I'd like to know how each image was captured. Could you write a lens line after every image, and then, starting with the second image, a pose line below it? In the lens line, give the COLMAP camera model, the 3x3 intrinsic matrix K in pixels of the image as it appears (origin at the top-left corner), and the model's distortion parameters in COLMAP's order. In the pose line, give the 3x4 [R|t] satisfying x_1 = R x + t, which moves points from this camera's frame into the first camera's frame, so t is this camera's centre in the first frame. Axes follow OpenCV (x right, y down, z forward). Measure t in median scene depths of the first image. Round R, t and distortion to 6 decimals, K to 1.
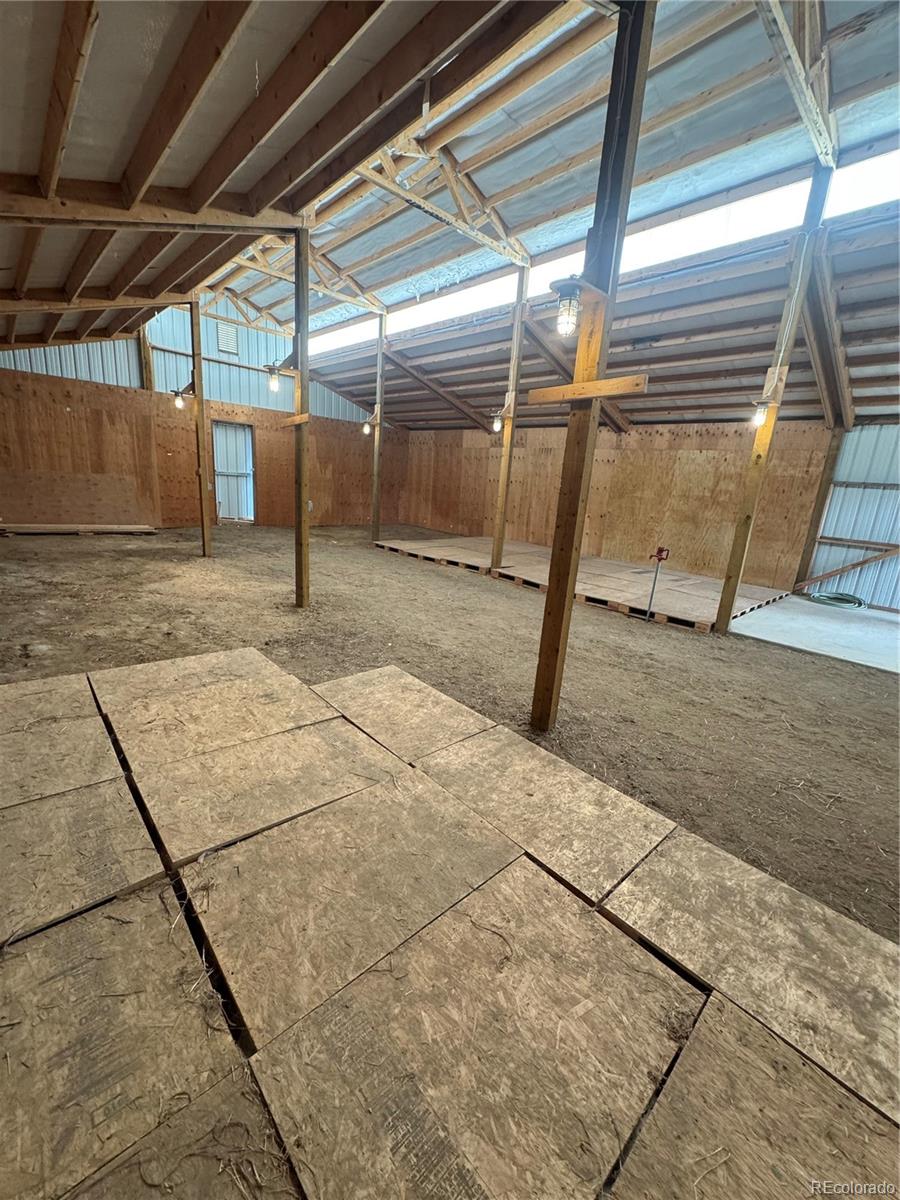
lens RADIAL K [[481.3, 0, 451.7], [0, 481.3, 599.0], [0, 0, 1]] dist [-0.001078, 0.000245]
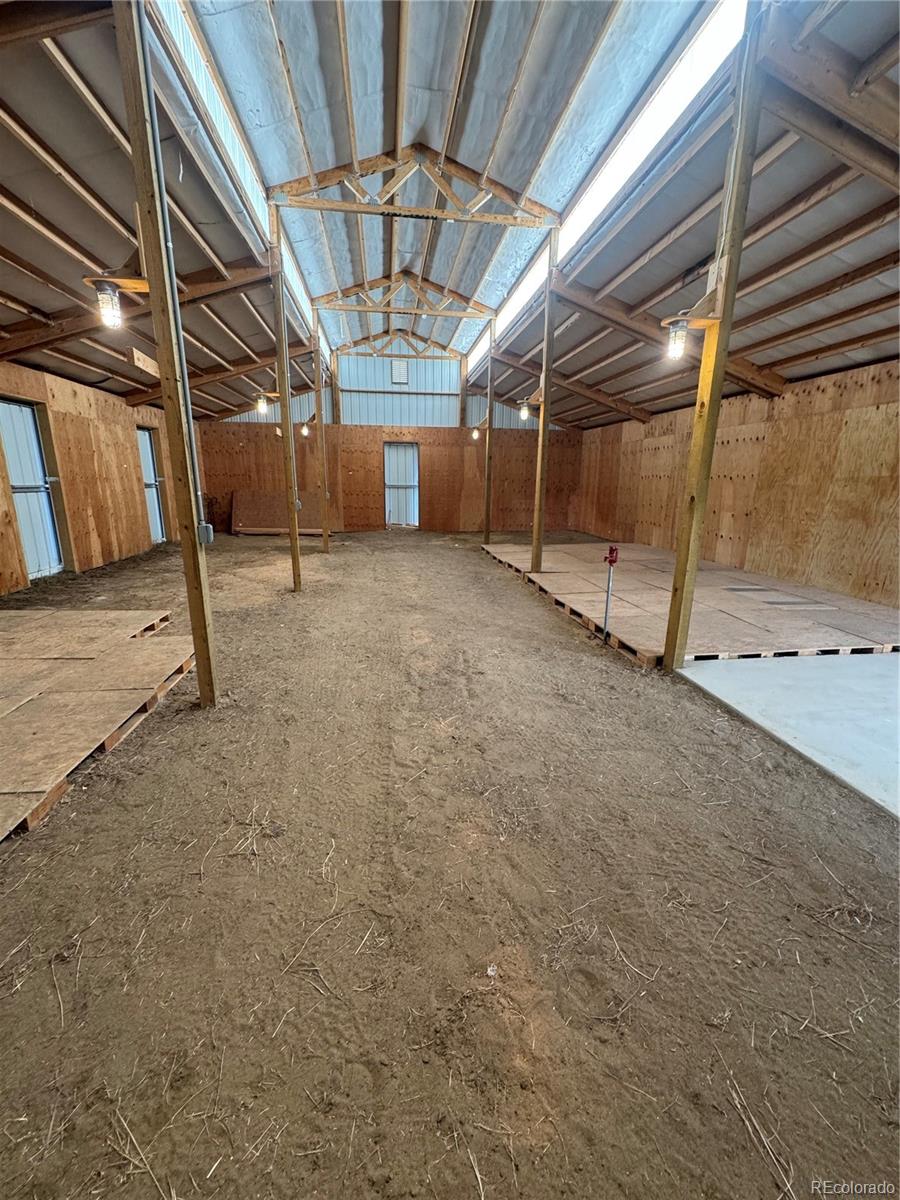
lens RADIAL K [[481.3, 0, 448.7], [0, 481.3, 599.2], [0, 0, 1]] dist [-0.001078, 0.000245]
pose [[0.814724, 0.078493, -0.574512, 0.418124], [-0.093293, 0.995632, 0.003729, -0.002898], [0.572295, 0.050560, 0.818488, 0.157466]]
